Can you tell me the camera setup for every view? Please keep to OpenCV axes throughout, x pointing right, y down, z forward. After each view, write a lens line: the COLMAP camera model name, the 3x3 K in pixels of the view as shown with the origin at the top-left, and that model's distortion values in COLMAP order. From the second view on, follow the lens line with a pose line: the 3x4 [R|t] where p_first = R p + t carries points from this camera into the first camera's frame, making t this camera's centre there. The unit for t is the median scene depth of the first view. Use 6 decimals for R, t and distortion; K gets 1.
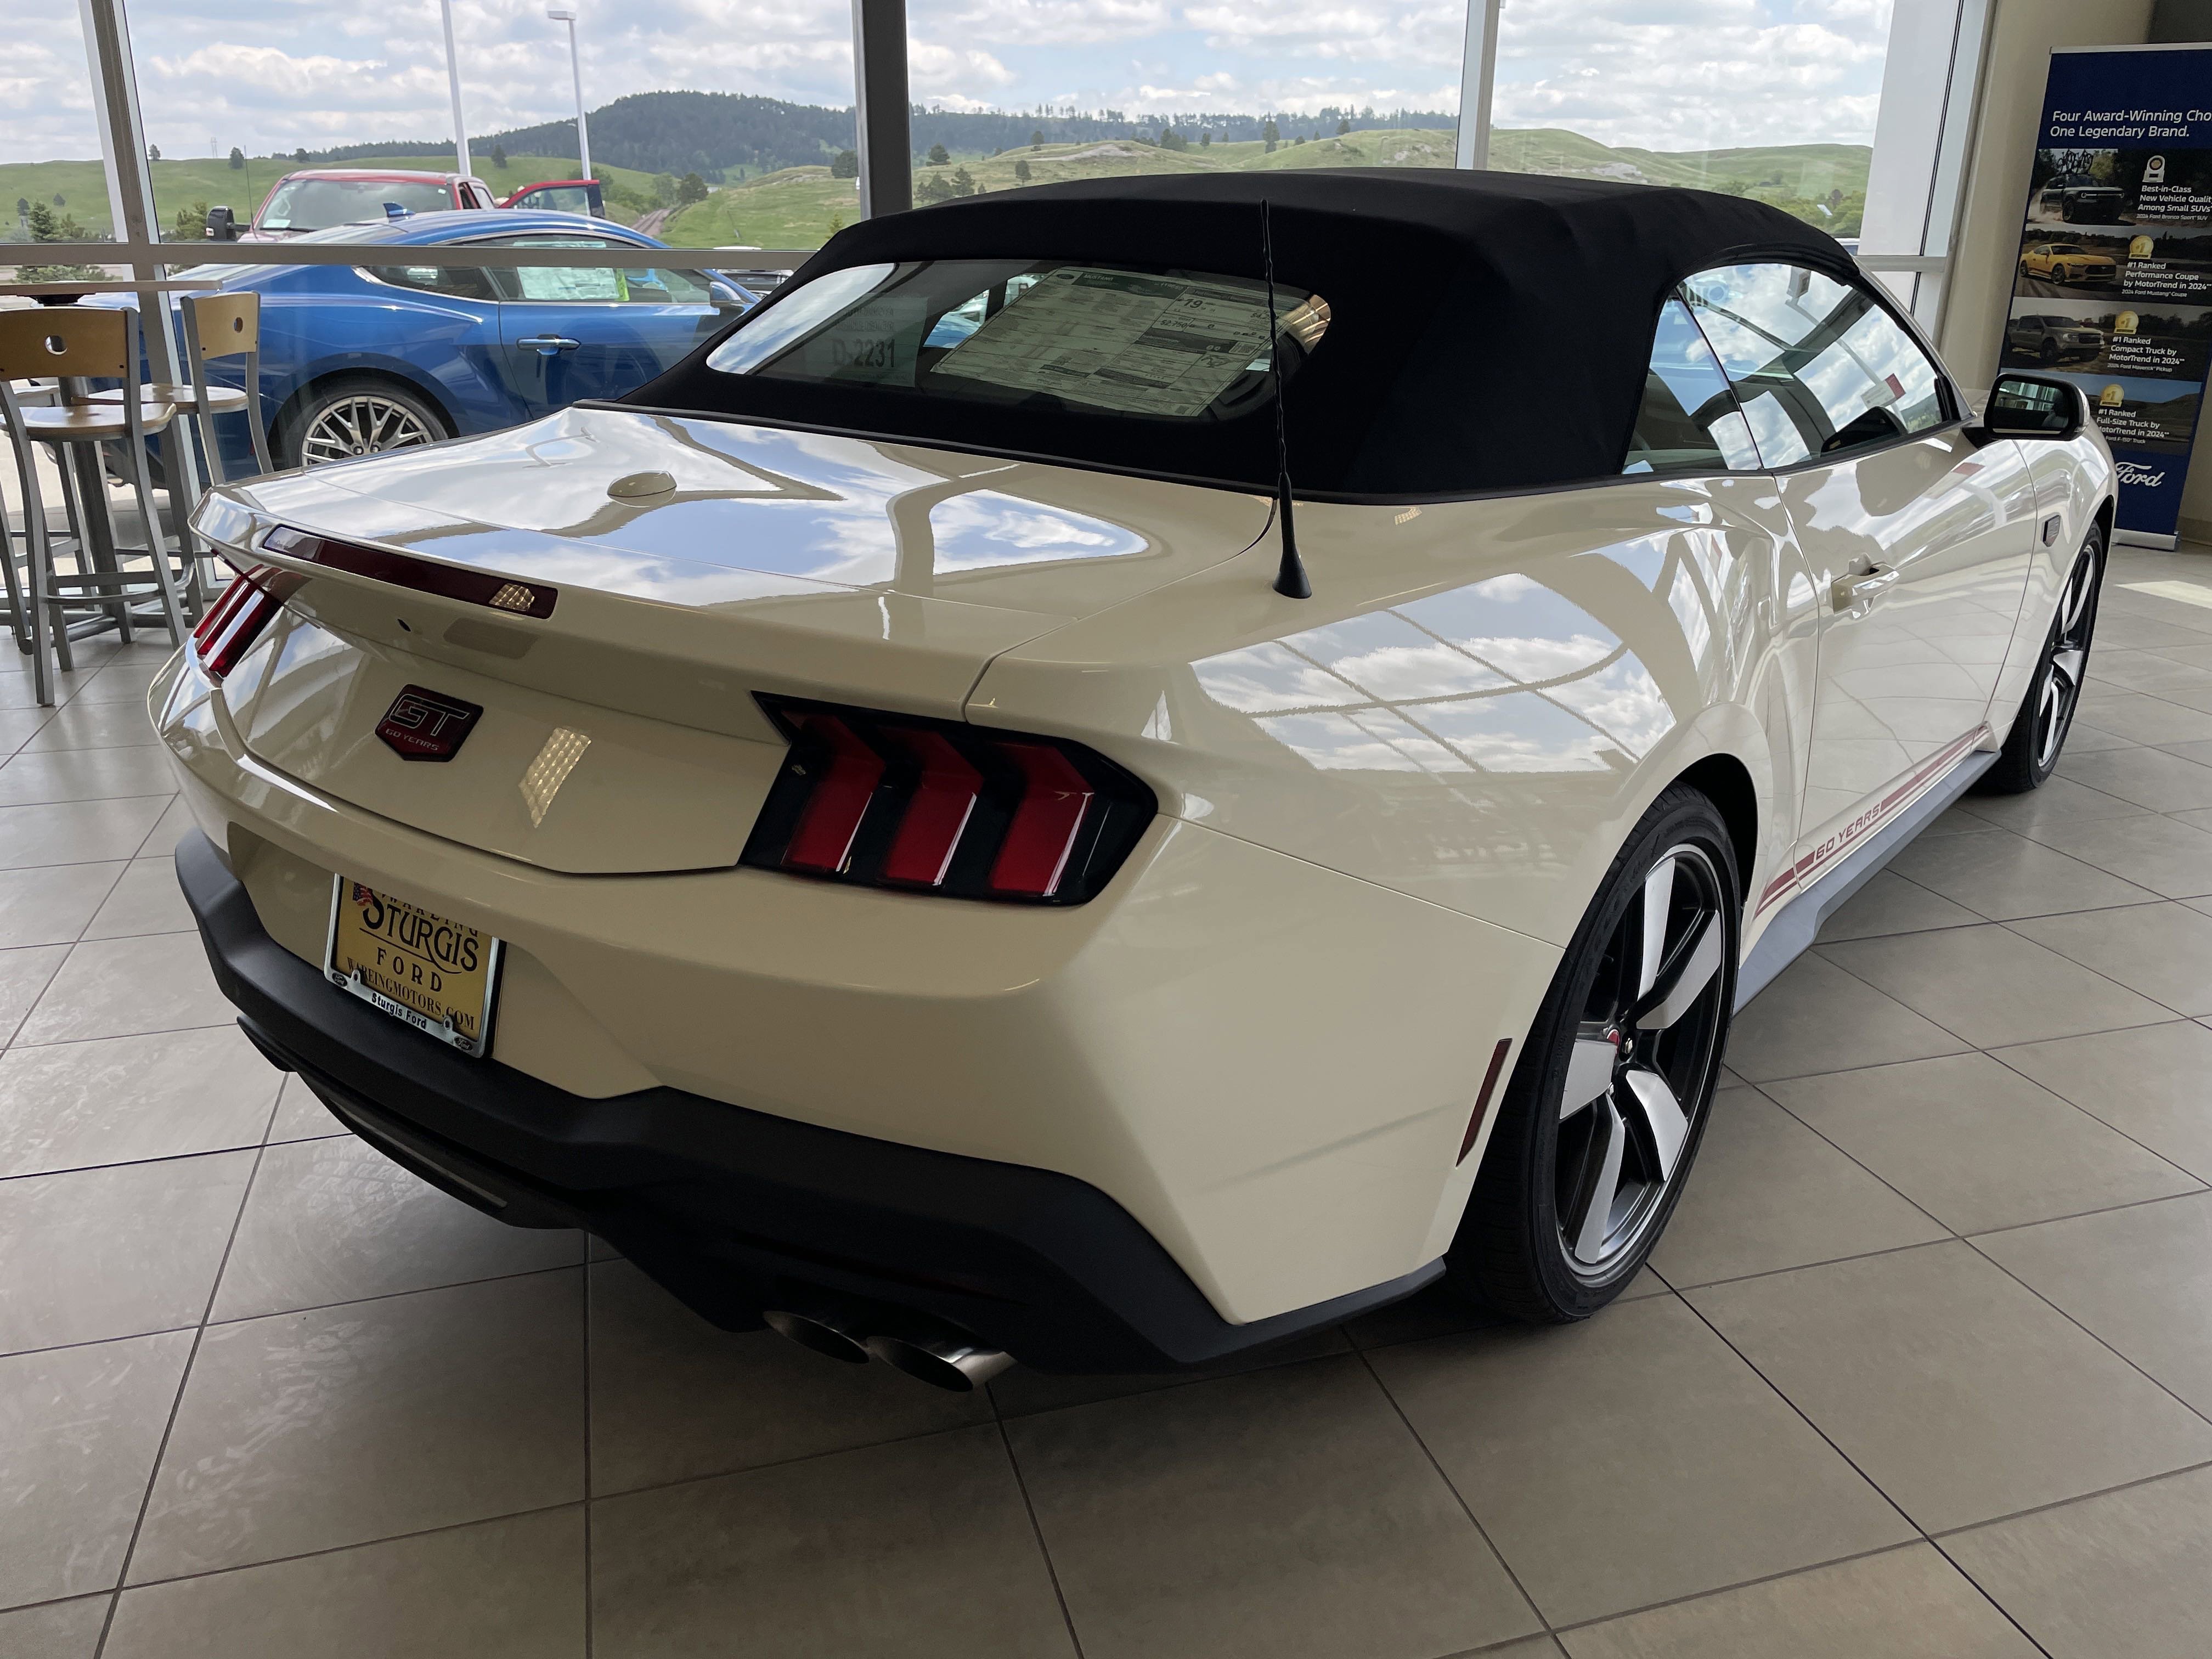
lens RADIAL K [[1669.0, 0, 1128.5], [0, 1669.0, 799.0], [0, 0, 1]] dist [0.083882, -0.111178]
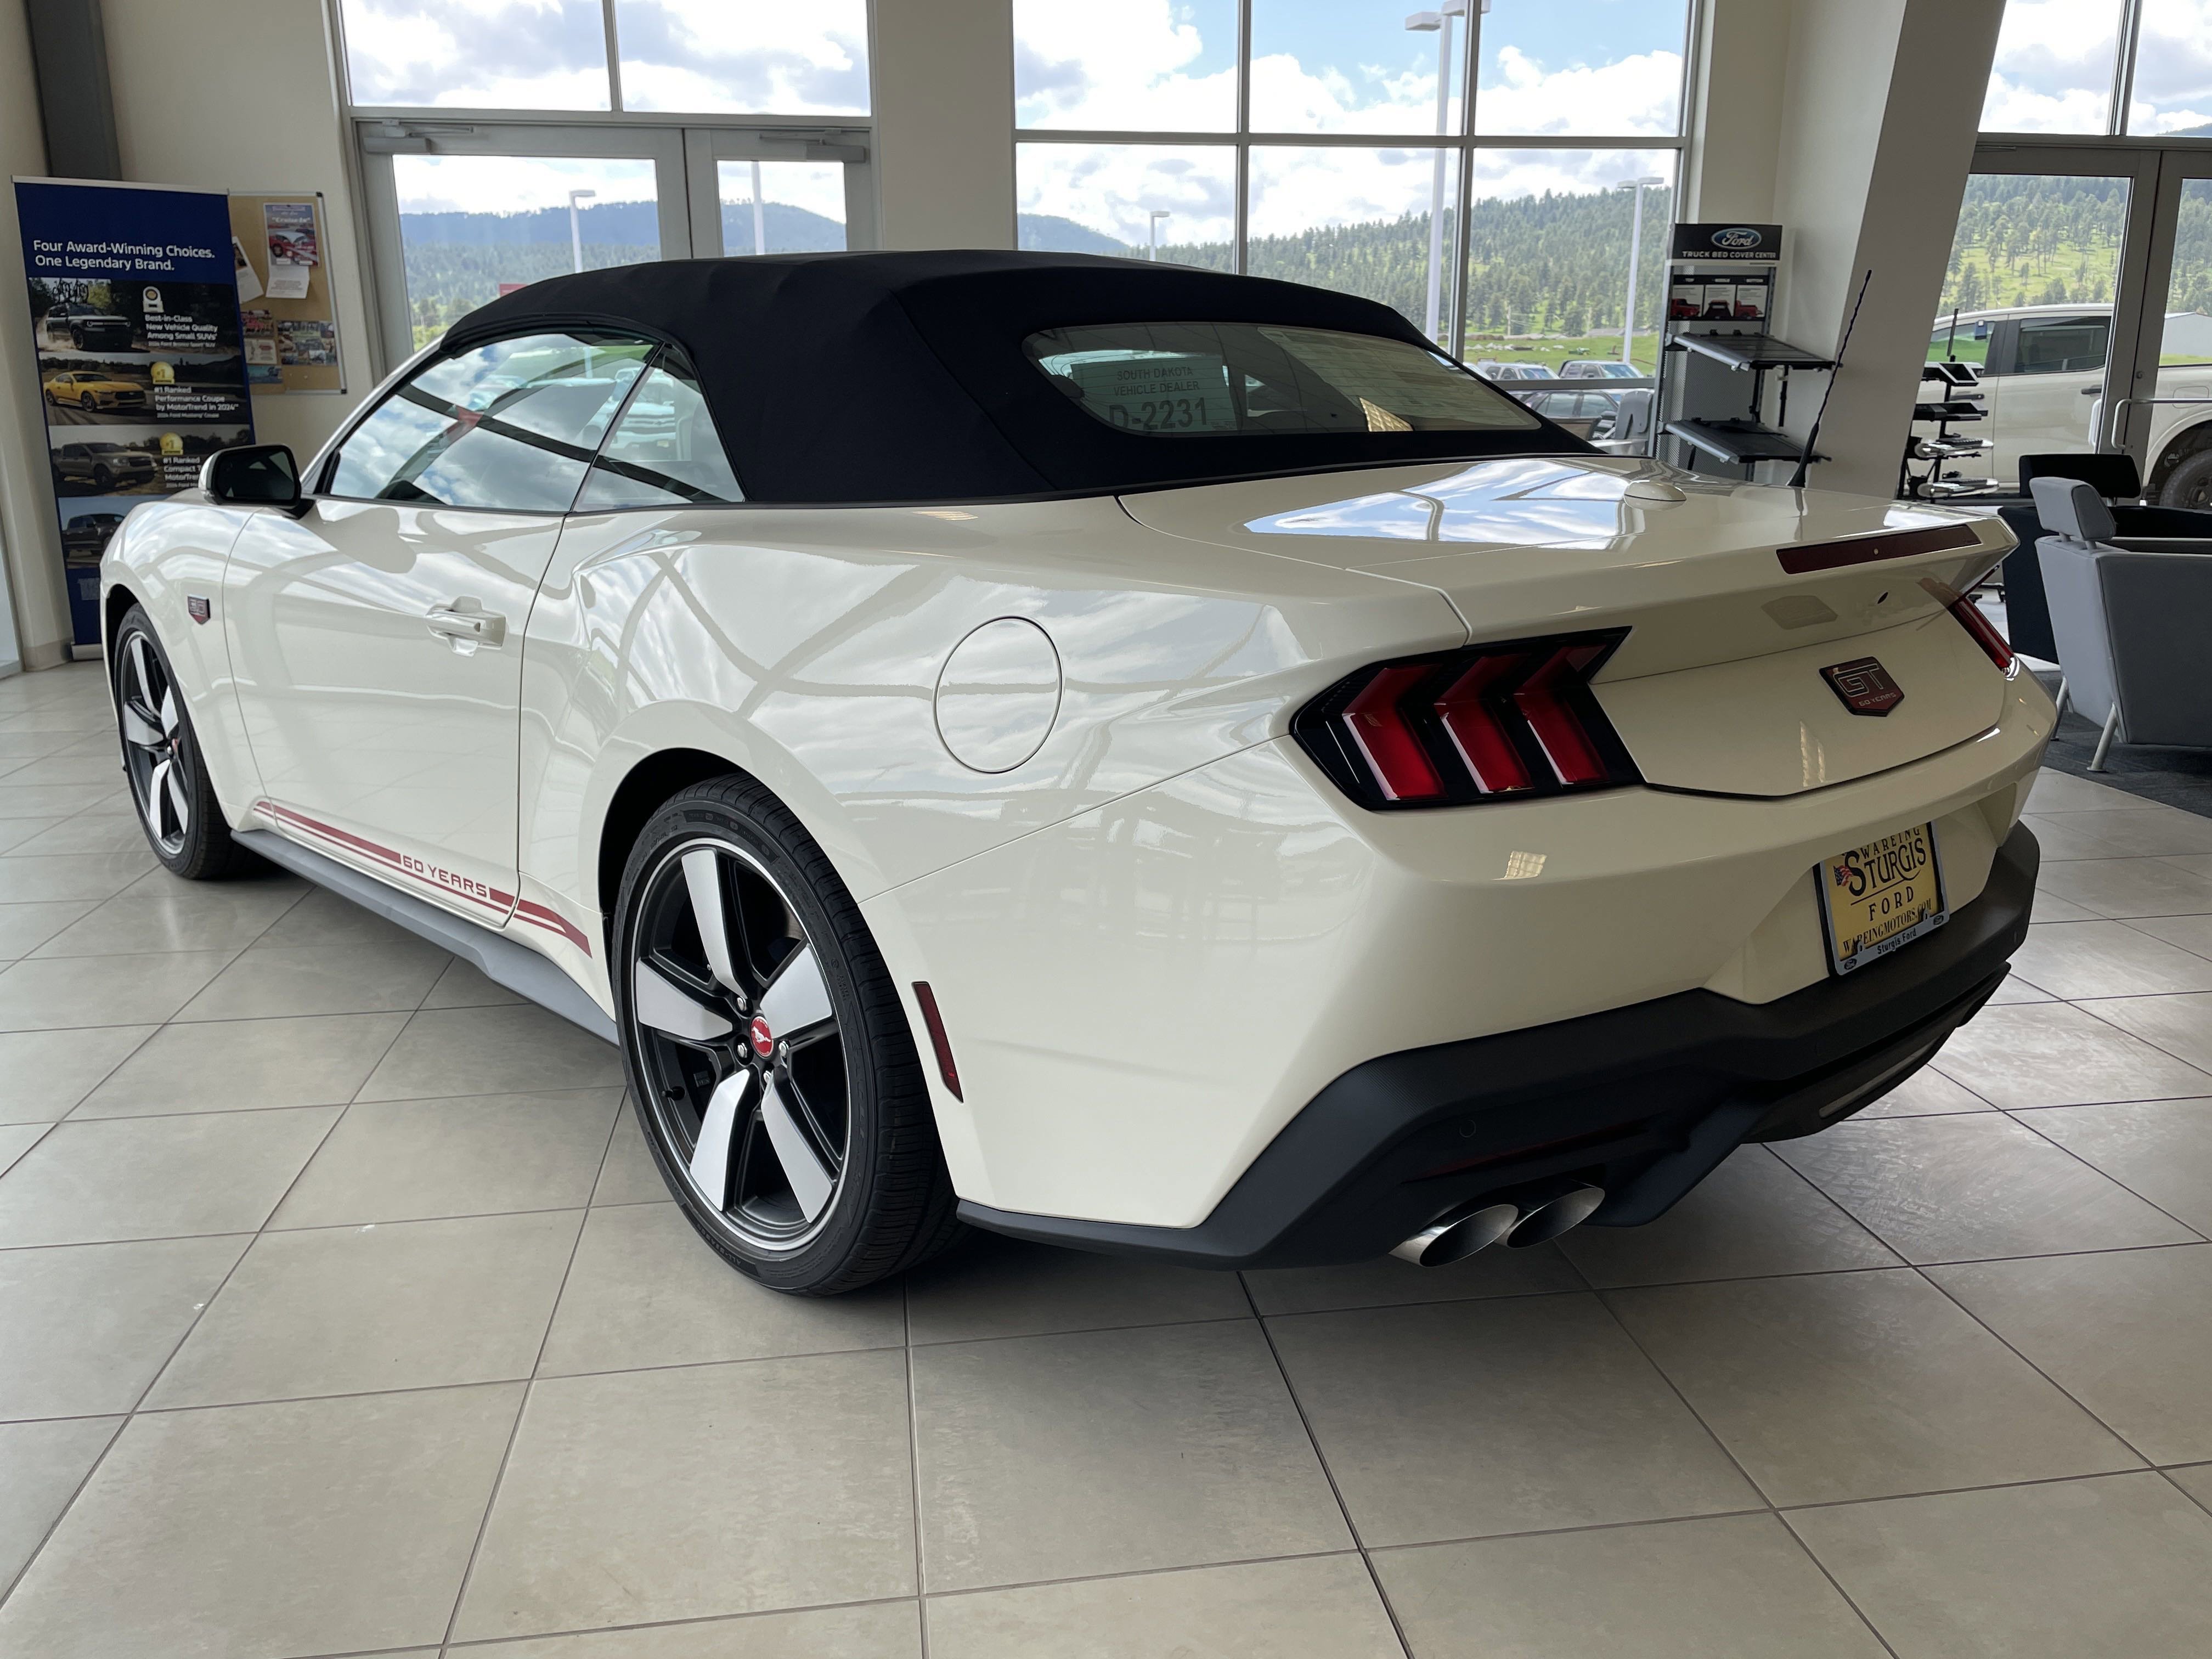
lens RADIAL K [[1670.5, 0, 1106.6], [0, 1670.5, 808.3], [0, 0, 1]] dist [0.079857, -0.109099]
pose [[0.156372, -0.251249, 0.955208, -0.818644], [0.327948, 0.925446, 0.189734, -0.179679], [-0.931664, 0.283590, 0.227110, 0.630044]]
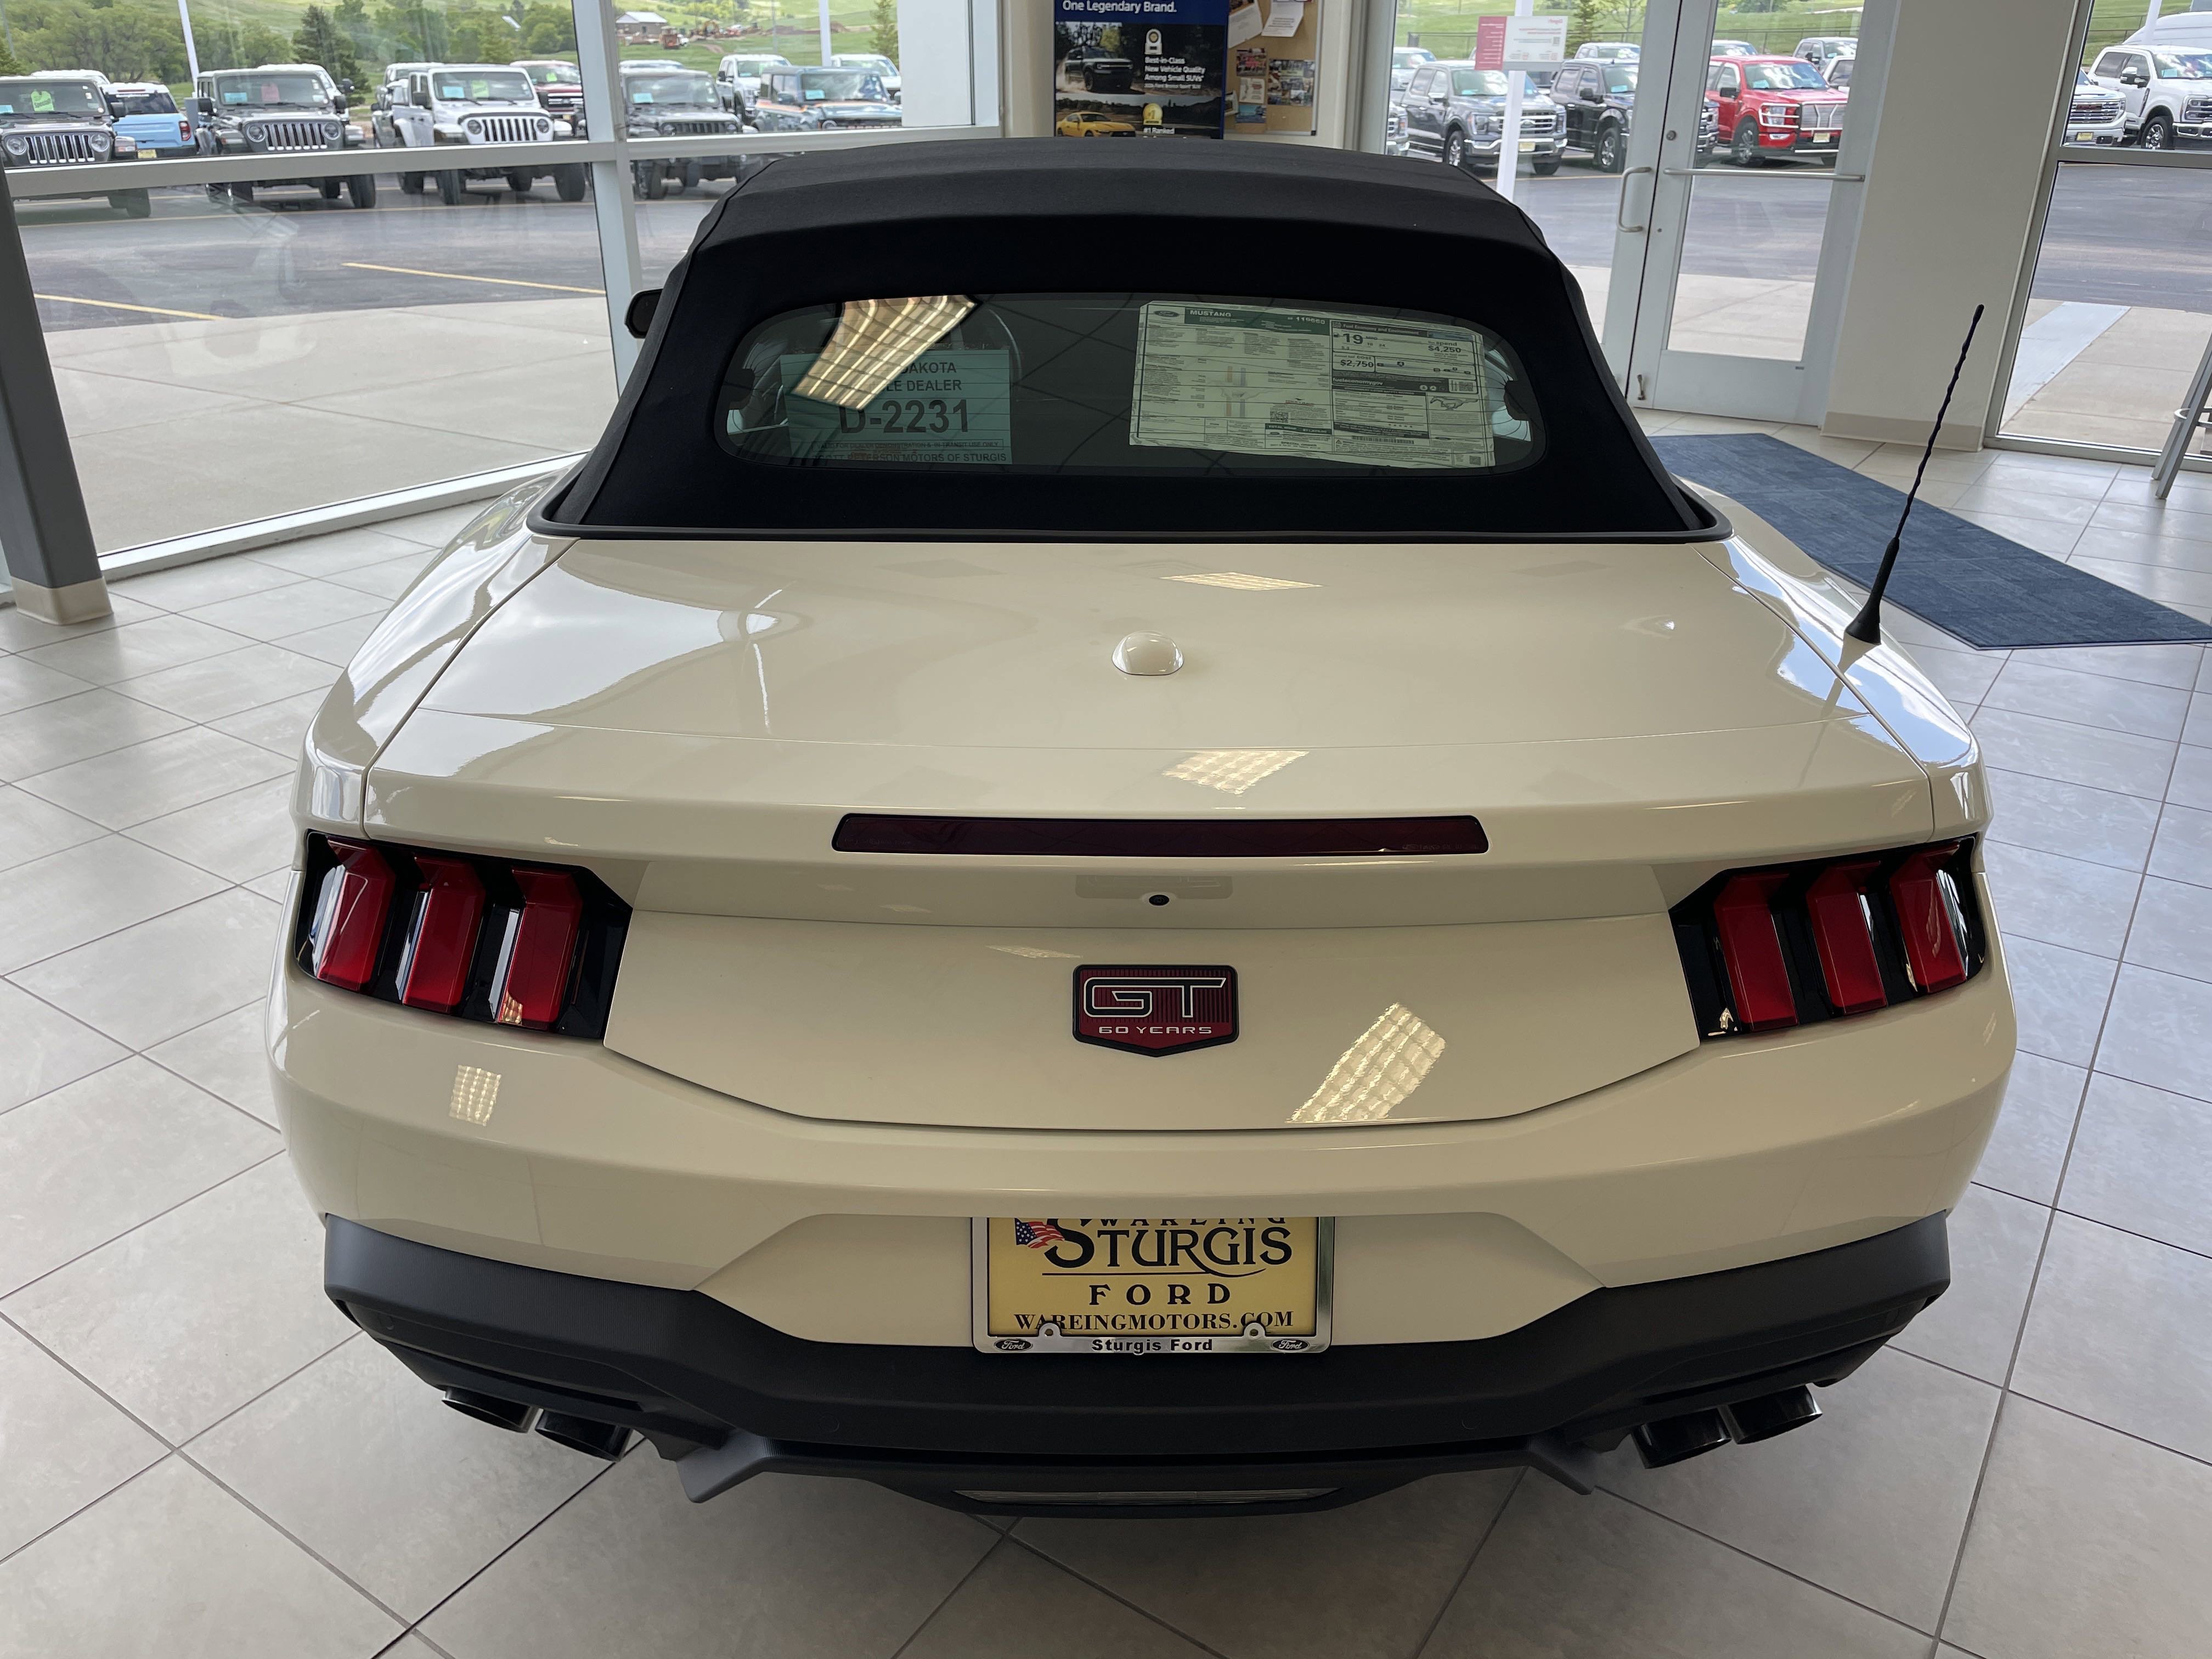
lens RADIAL K [[1683.5, 0, 1108.9], [0, 1683.5, 830.0], [0, 0, 1]] dist [0.073147, -0.098824]
pose [[0.778417, -0.266262, 0.568482, -0.443790], [0.203373, 0.963714, 0.172902, -0.138143], [-0.593891, -0.018976, 0.804322, 0.182341]]
